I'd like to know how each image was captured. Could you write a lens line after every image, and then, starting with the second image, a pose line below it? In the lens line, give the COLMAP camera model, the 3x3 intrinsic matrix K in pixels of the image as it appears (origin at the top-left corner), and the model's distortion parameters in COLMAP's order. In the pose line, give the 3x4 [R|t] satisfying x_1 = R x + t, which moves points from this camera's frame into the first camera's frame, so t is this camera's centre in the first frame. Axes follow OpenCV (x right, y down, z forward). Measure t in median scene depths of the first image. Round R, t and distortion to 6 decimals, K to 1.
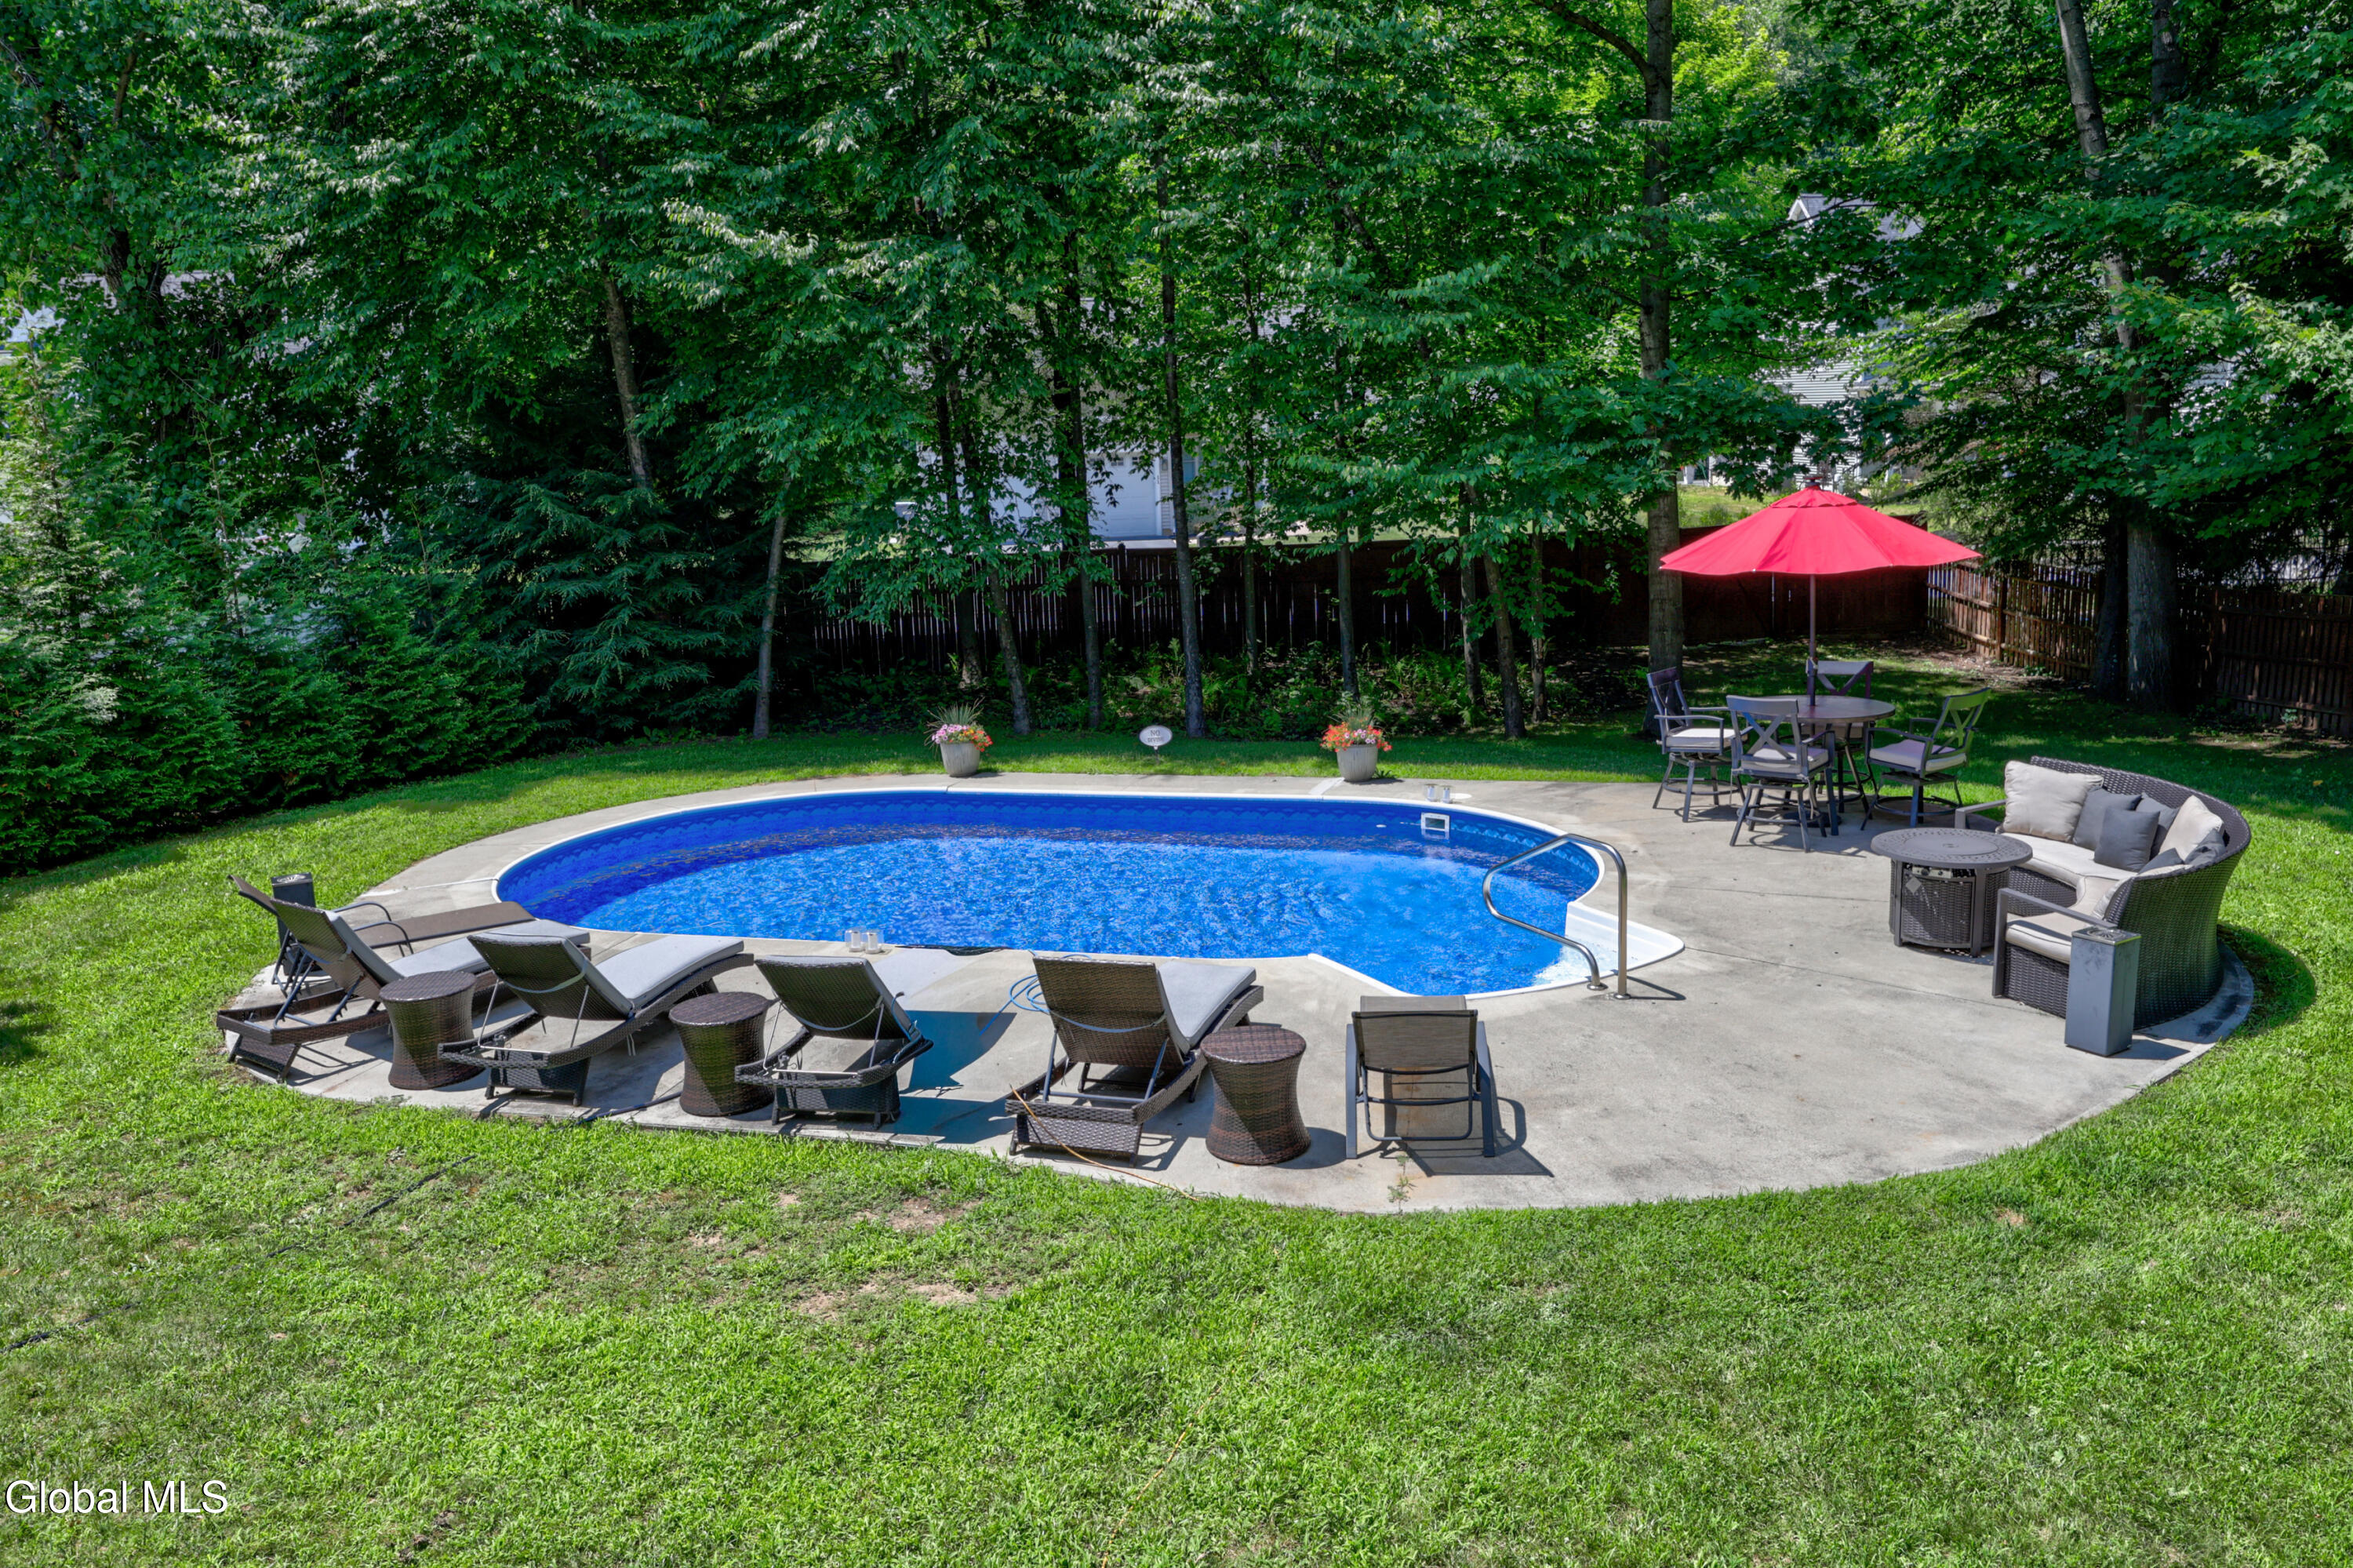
lens RADIAL K [[1842.8, 0, 1190.1], [0, 1842.8, 786.5], [0, 0, 1]] dist [-0.008549, 0.010049]
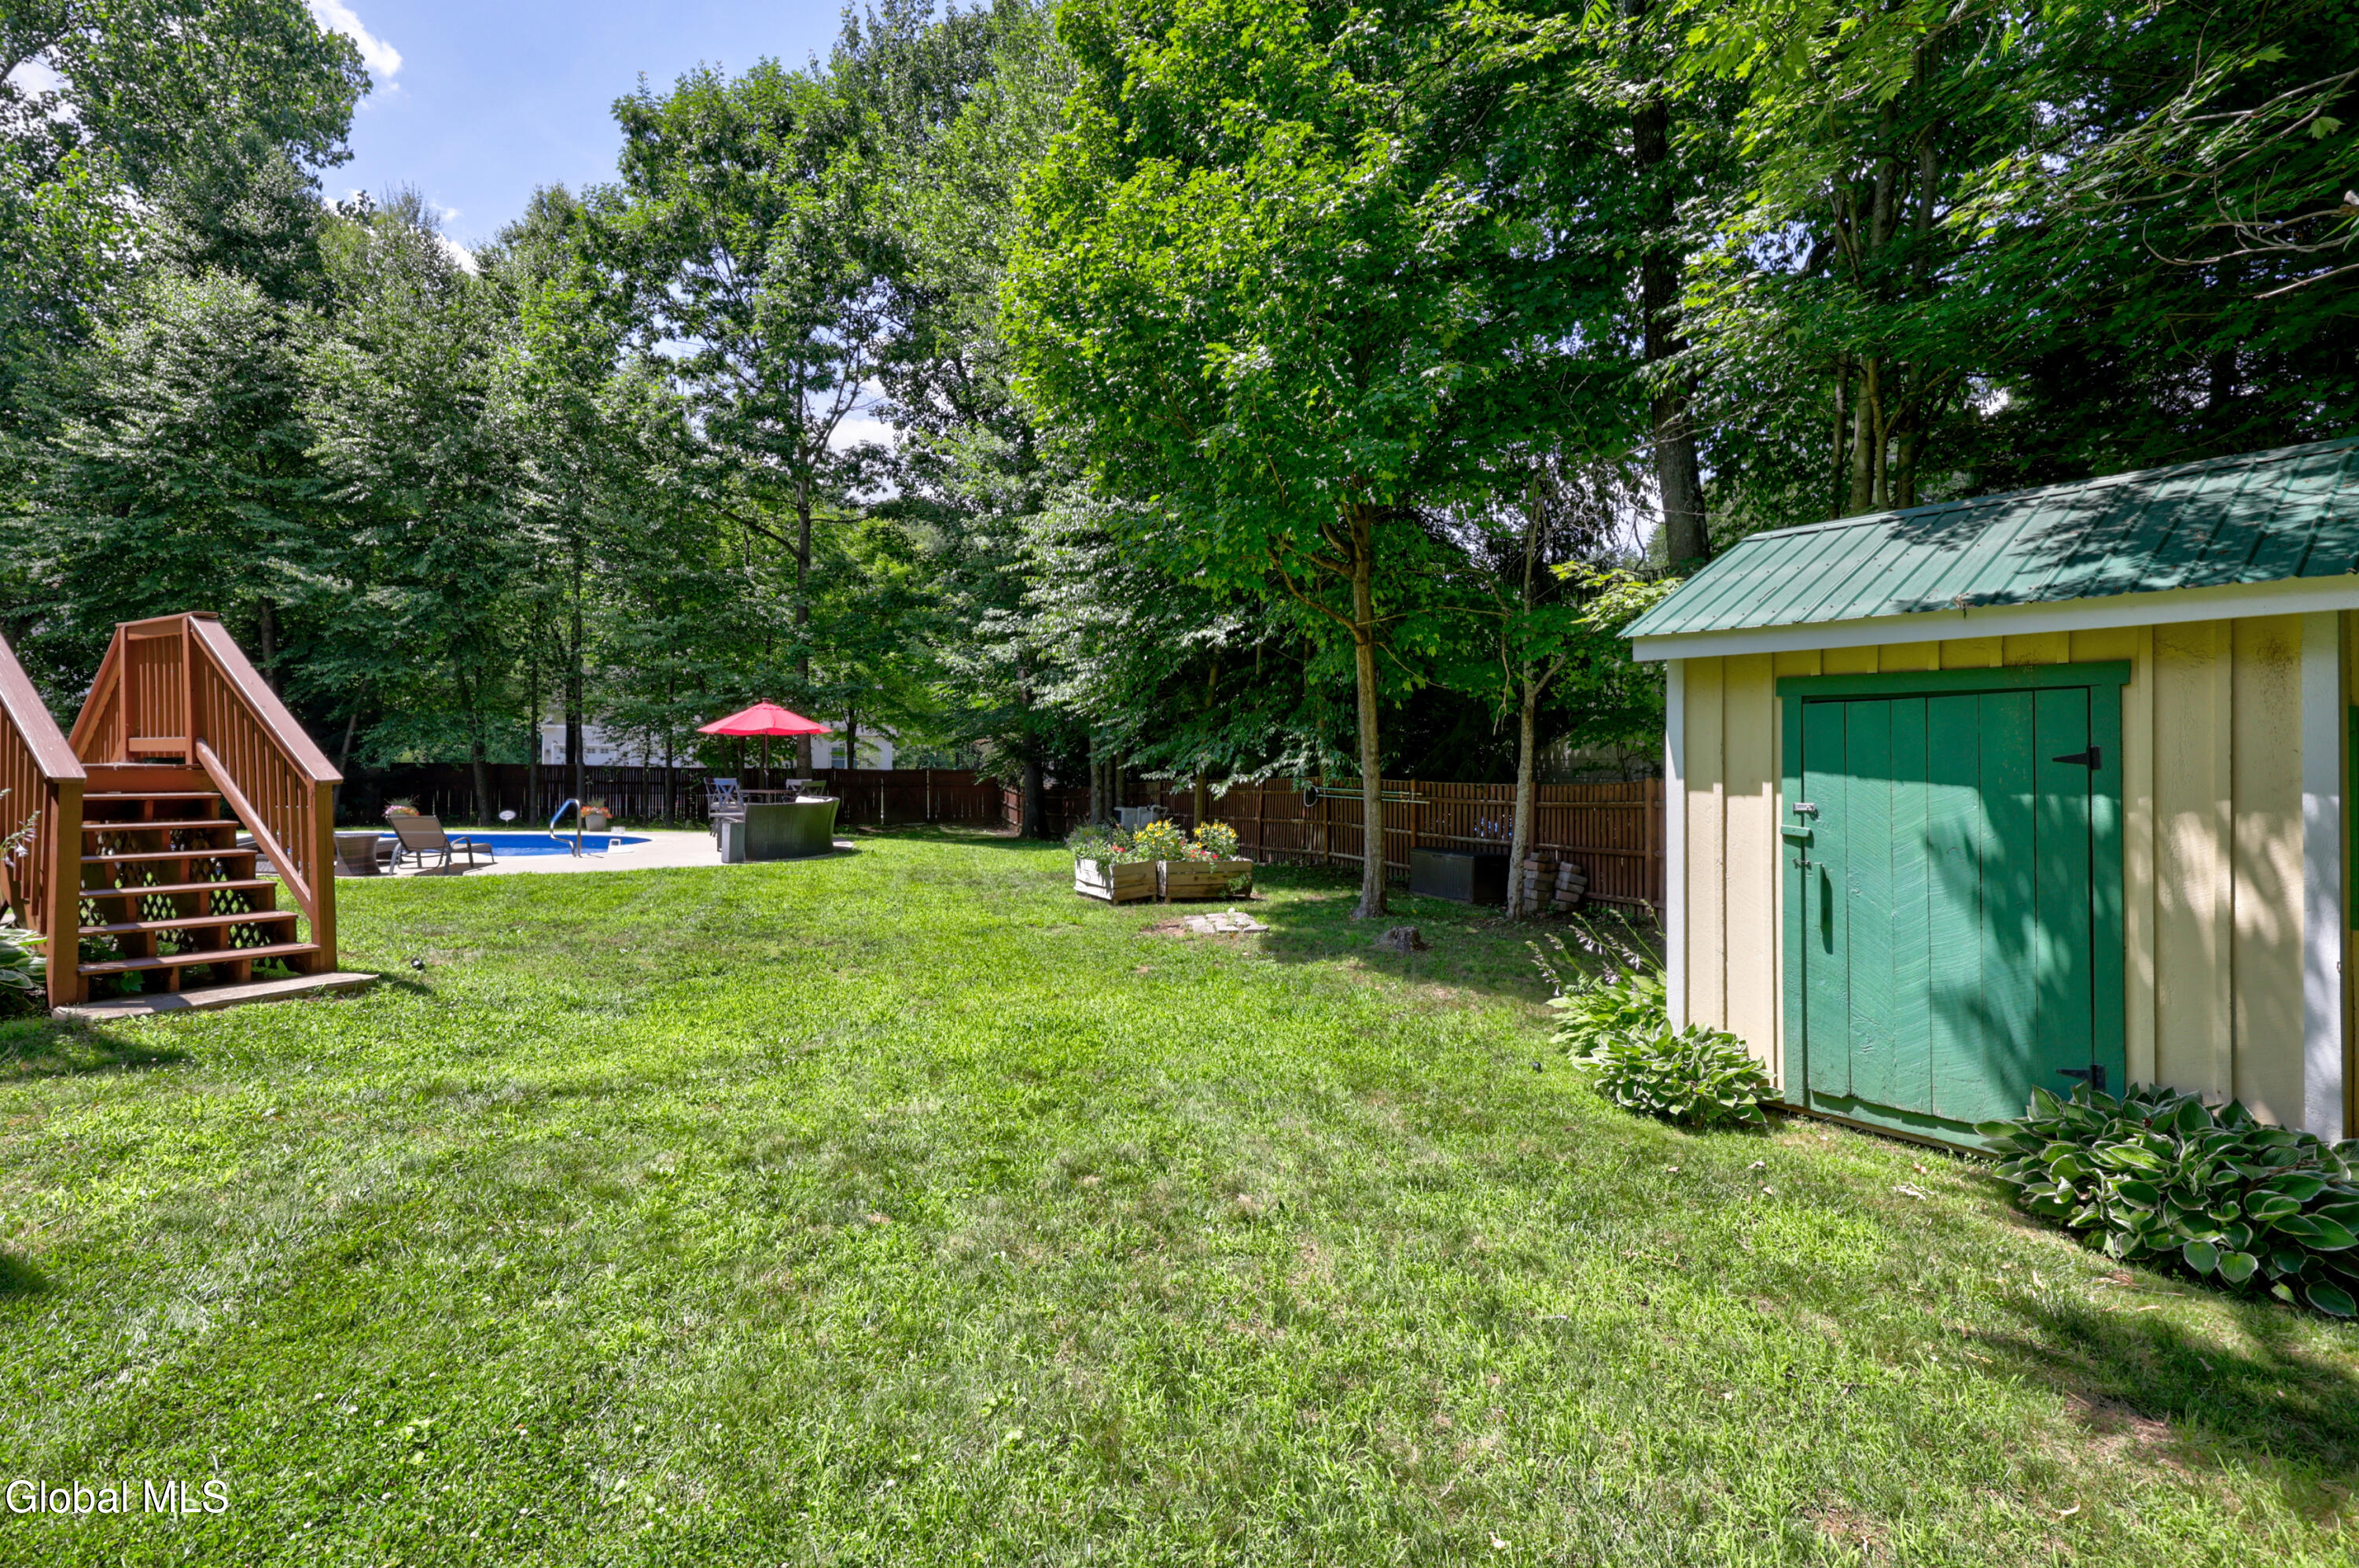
lens RADIAL K [[1096.5, 0, 1190.6], [0, 1096.5, 786.1], [0, 0, 1]] dist [0.004771, -0.000222]
pose [[0.952723, 0.039566, 0.301253, 0.349494], [0.018792, 0.981914, -0.188394, 0.194253], [-0.303258, 0.185148, 0.934748, -0.447910]]
